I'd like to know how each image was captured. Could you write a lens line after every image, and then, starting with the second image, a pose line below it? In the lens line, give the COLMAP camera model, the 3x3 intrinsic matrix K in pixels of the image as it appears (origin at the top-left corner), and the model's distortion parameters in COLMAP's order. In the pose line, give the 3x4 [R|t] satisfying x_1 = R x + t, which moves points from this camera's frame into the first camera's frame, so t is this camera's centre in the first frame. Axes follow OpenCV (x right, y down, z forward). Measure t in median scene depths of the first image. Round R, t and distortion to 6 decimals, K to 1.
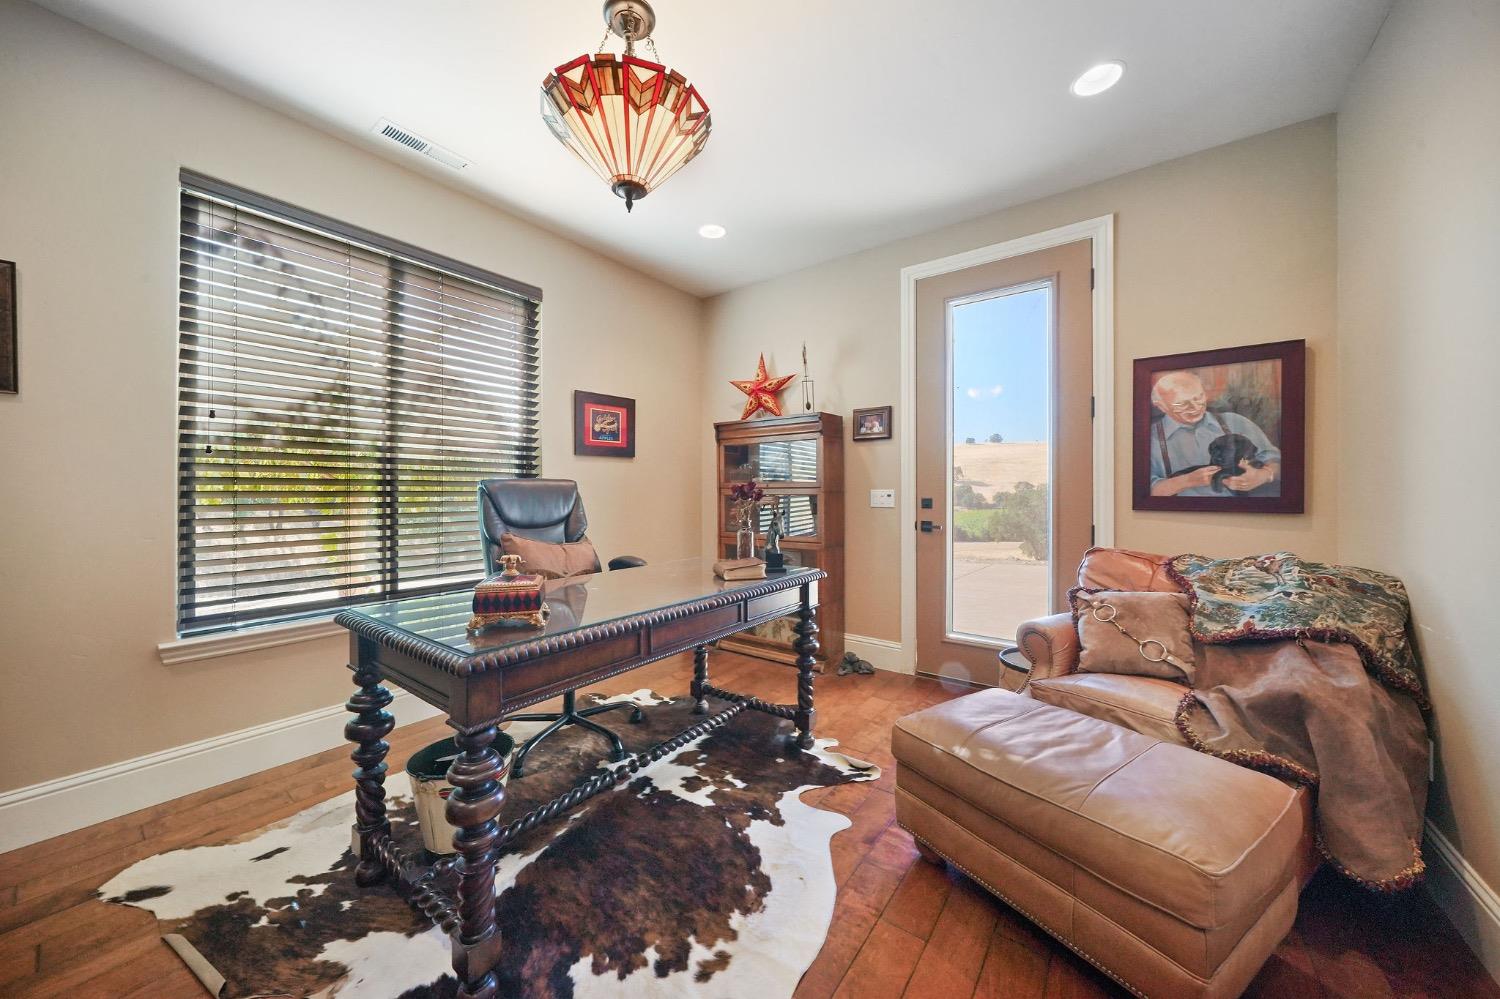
lens RADIAL K [[515.8, 0, 740.4], [0, 515.8, 490.8], [0, 0, 1]] dist [-0.004208, -0.000157]
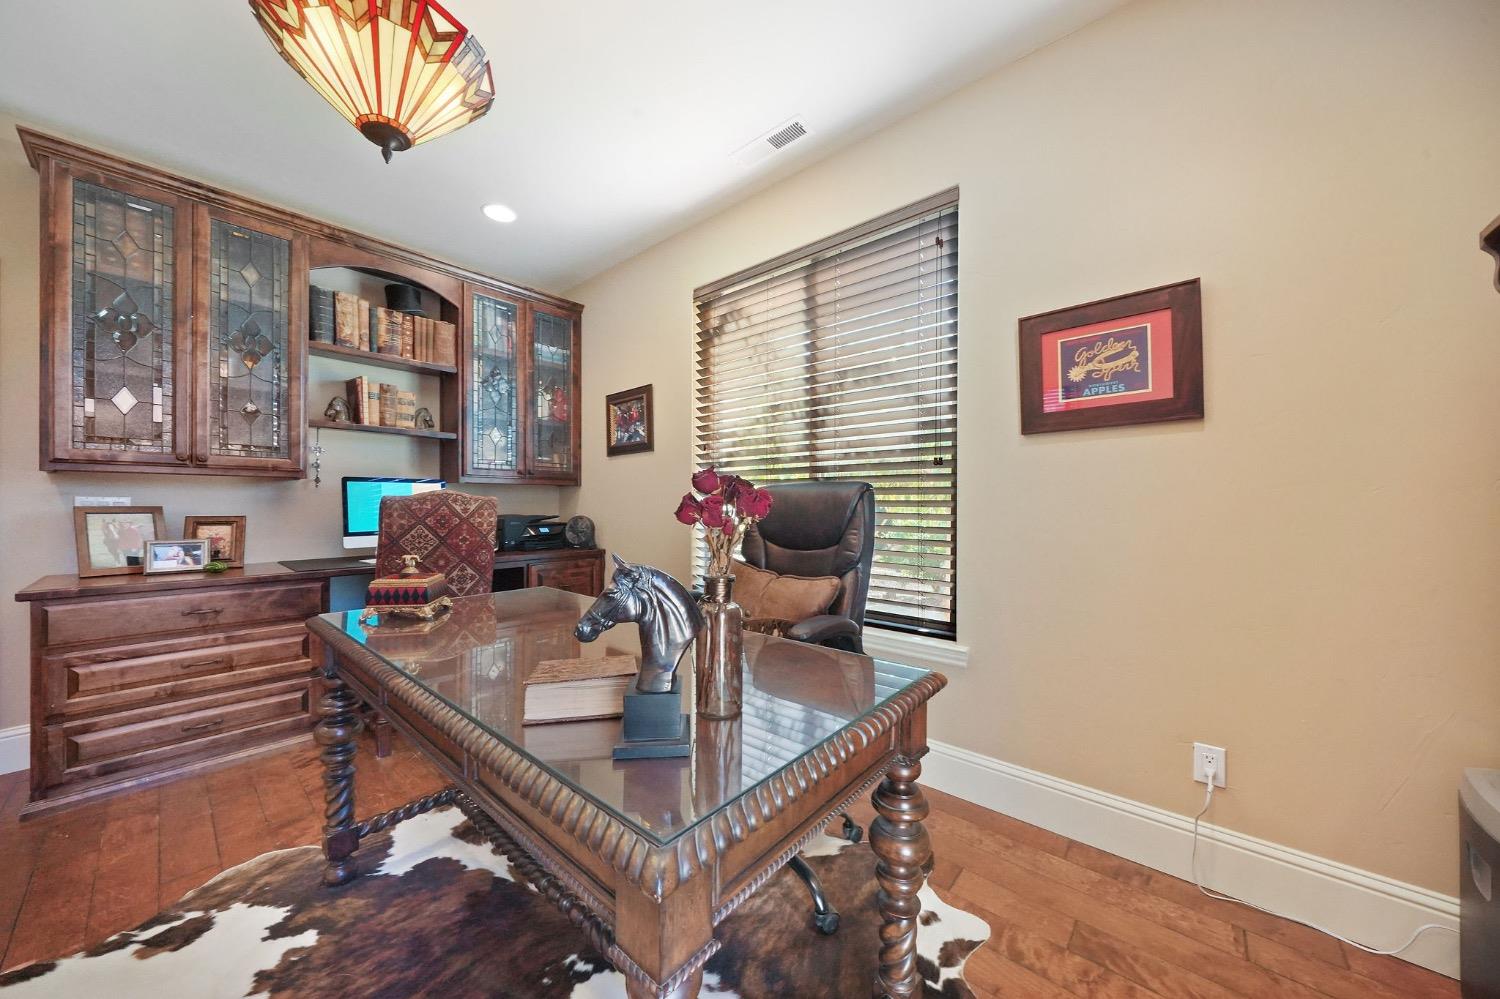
lens RADIAL K [[515.8, 0, 740.2], [0, 515.8, 505.6], [0, 0, 1]] dist [-0.004208, -0.000157]
pose [[-0.065259, 0.006313, -0.997848, 0.302558], [-0.001353, 0.999979, 0.006415, 0.004491], [0.997867, 0.001769, -0.065249, 0.854776]]
